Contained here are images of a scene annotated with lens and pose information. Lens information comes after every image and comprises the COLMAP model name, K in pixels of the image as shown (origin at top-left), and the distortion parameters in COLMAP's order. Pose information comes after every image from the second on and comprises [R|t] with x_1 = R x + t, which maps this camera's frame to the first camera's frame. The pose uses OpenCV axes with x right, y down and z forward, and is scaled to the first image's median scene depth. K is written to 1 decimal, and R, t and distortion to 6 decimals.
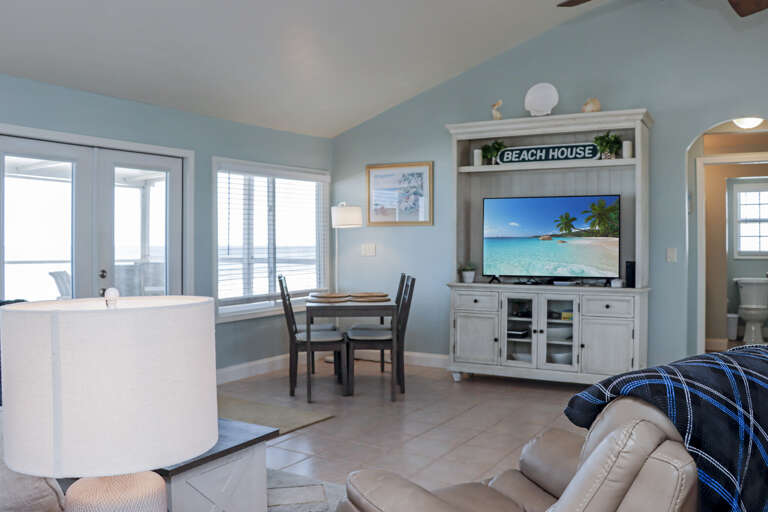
lens RADIAL K [[637.8, 0, 384.0], [0, 637.8, 256.0], [0, 0, 1]] dist [-0.174338, 0.143205]
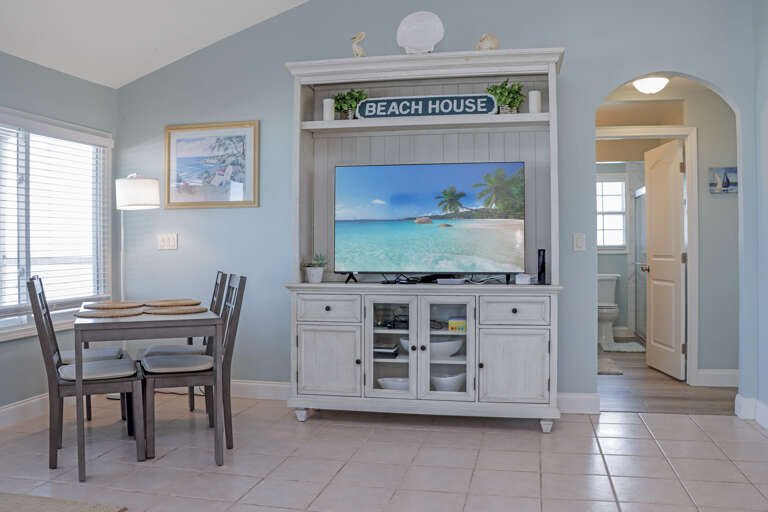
lens RADIAL K [[637.8, 0, 384.0], [0, 637.8, 256.0], [0, 0, 1]] dist [-0.174338, 0.143205]
pose [[0.946621, -0.005413, 0.322303, -0.026903], [0.007854, 0.999949, -0.006275, 0.017516], [-0.322253, 0.008471, 0.946616, 0.309737]]
